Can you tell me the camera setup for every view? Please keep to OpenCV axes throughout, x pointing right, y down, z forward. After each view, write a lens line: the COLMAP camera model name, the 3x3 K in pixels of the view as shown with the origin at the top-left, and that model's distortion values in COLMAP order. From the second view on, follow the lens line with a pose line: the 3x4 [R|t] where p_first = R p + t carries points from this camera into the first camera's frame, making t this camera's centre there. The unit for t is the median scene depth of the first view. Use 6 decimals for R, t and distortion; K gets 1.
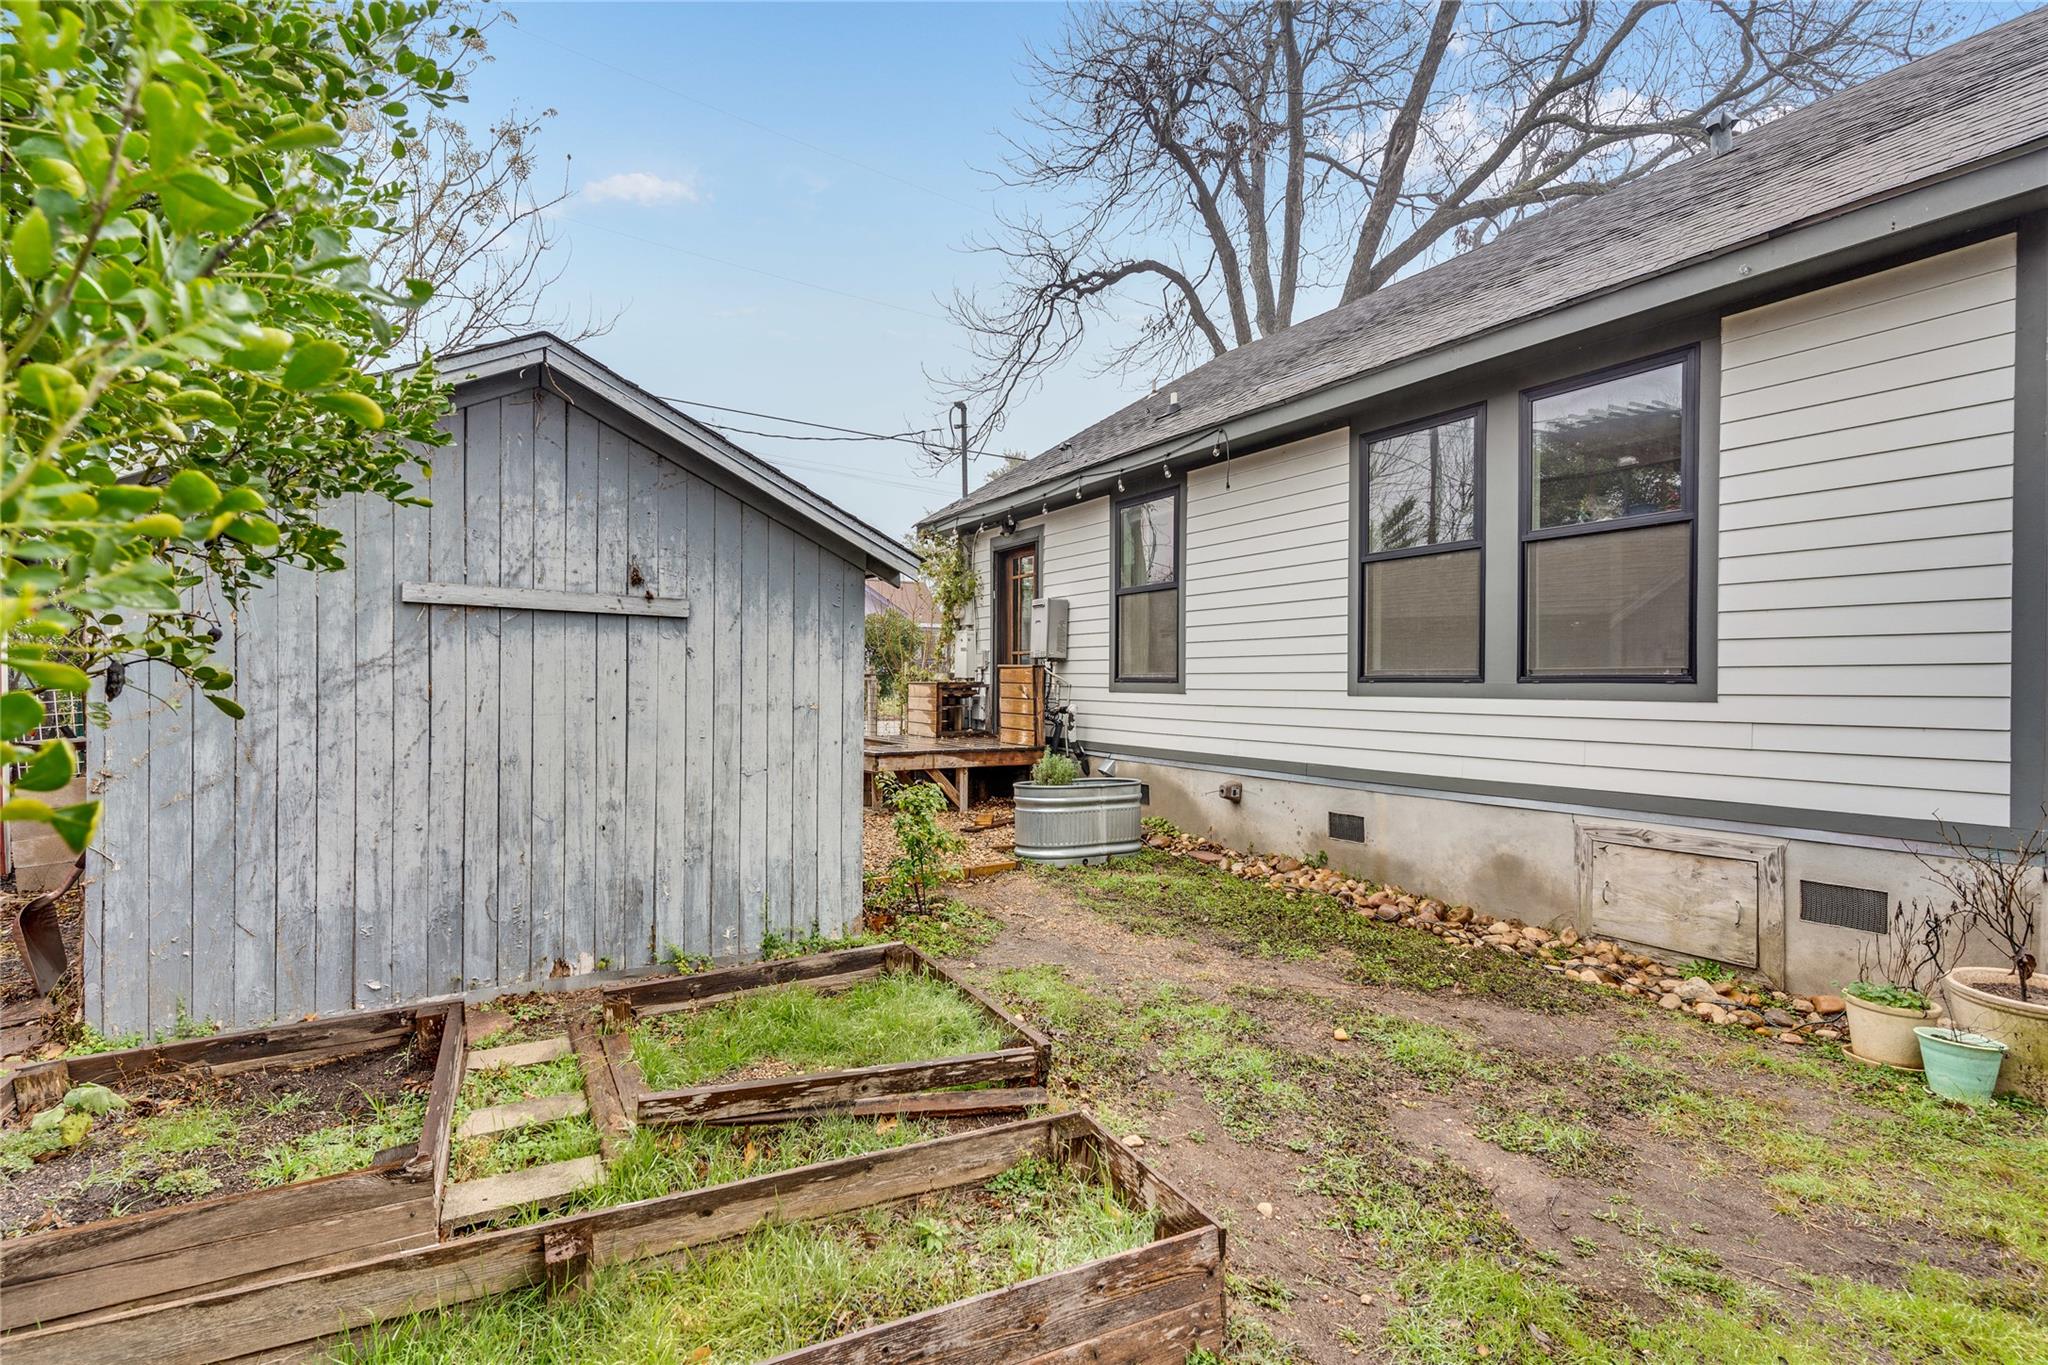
lens RADIAL K [[932.8, 0, 1023.1], [0, 932.8, 683.4], [0, 0, 1]] dist [-0.001107, -0.000060]
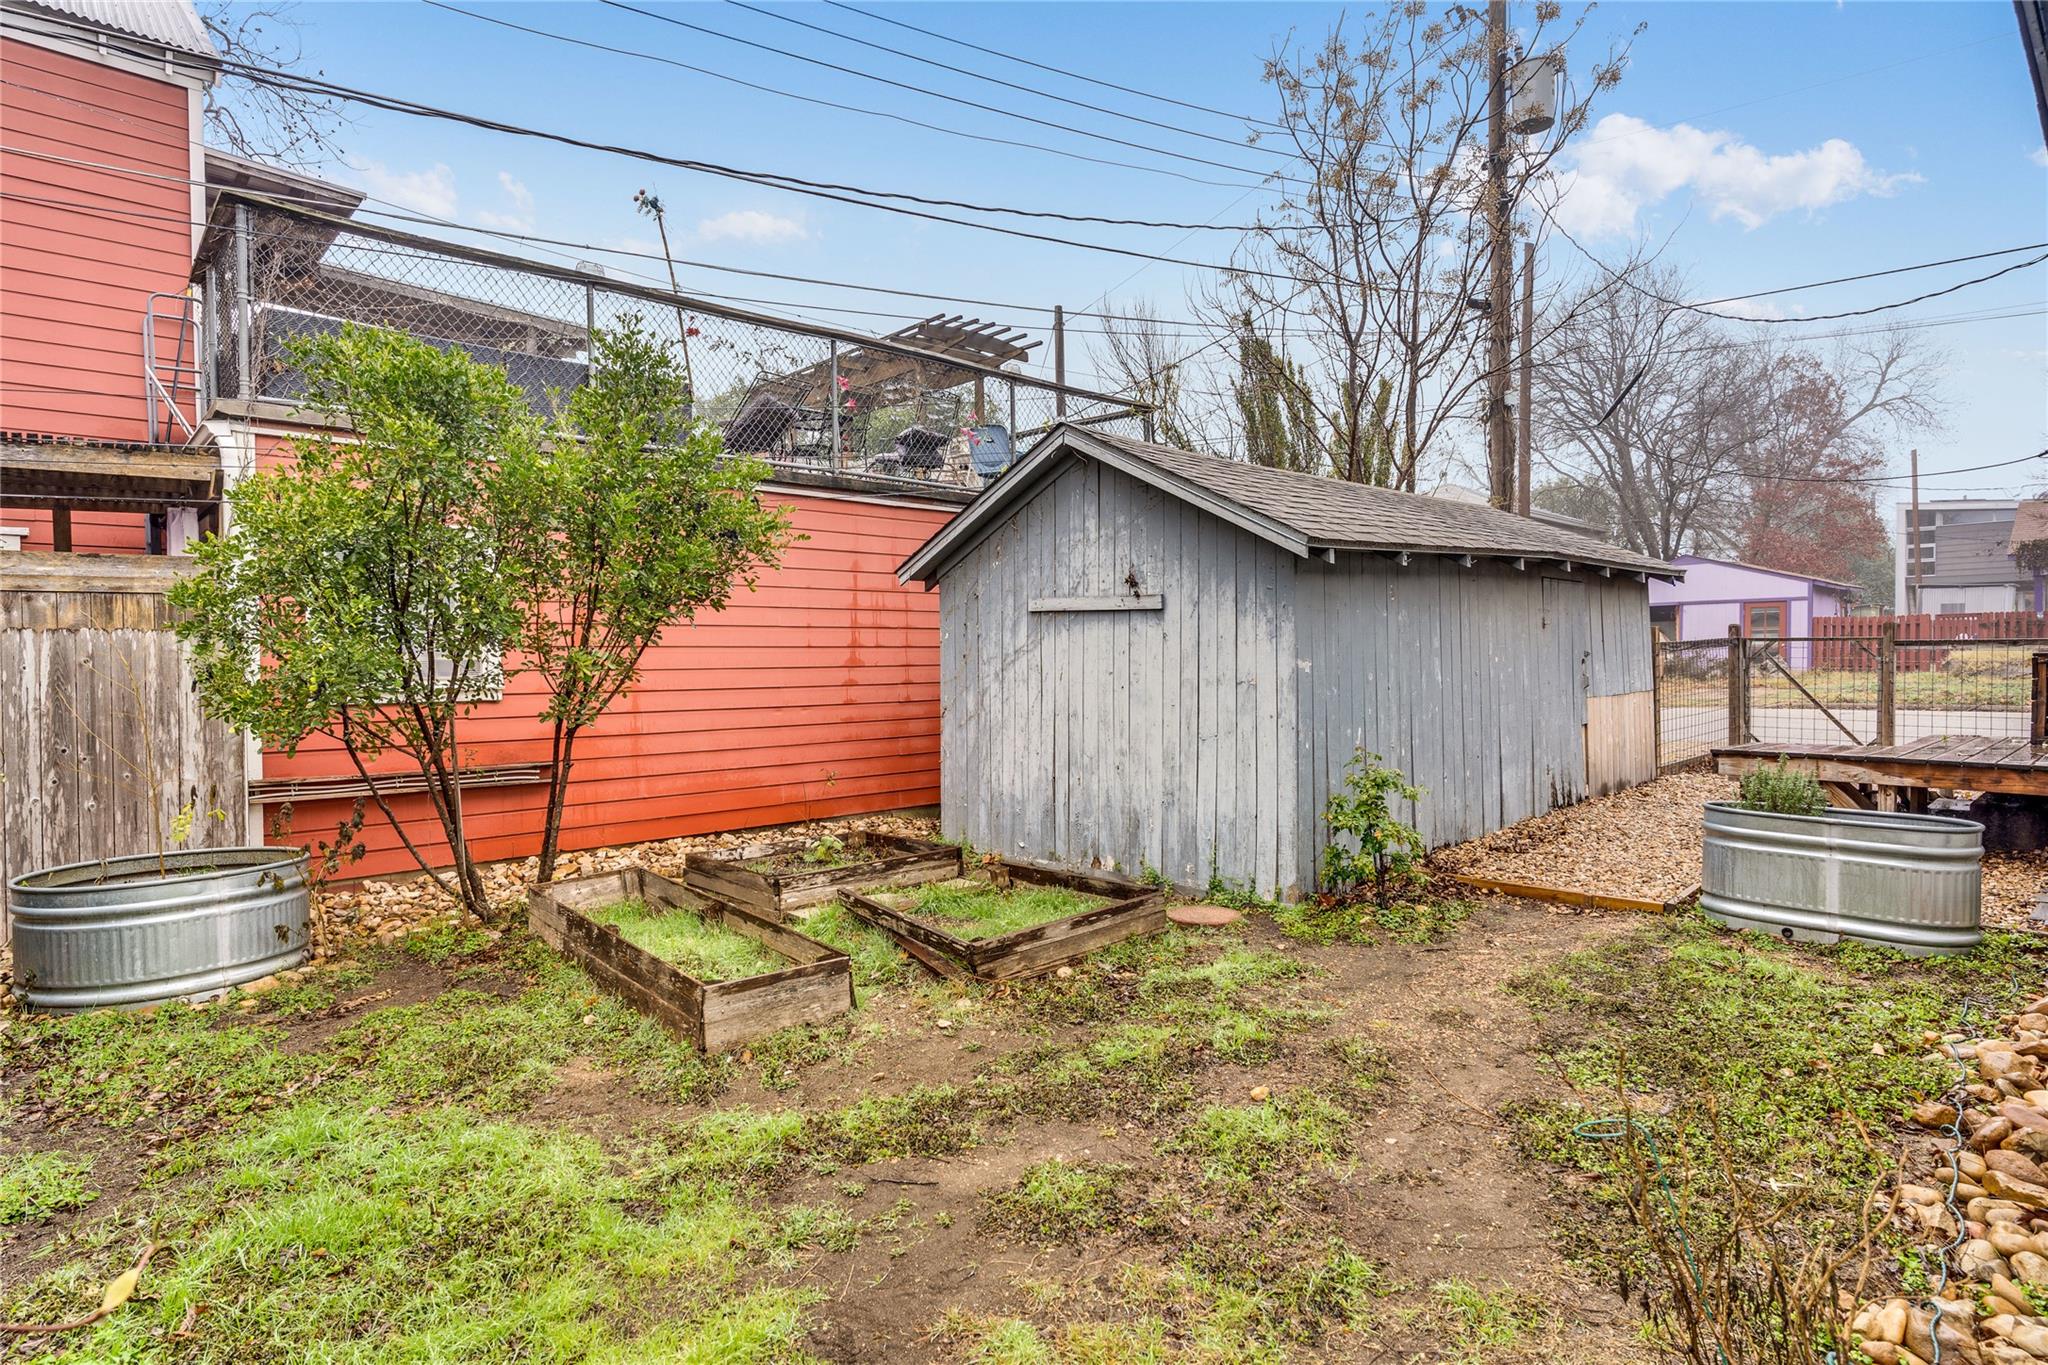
lens RADIAL K [[1012.5, 0, 1023.5], [0, 1012.5, 675.8], [0, 0, 1]] dist [0.004742, 0.000304]
pose [[0.275381, 0.012555, -0.961253, 0.910752], [0.006096, 0.999872, 0.014805, -0.002009], [0.961316, -0.009937, 0.275269, 0.450943]]
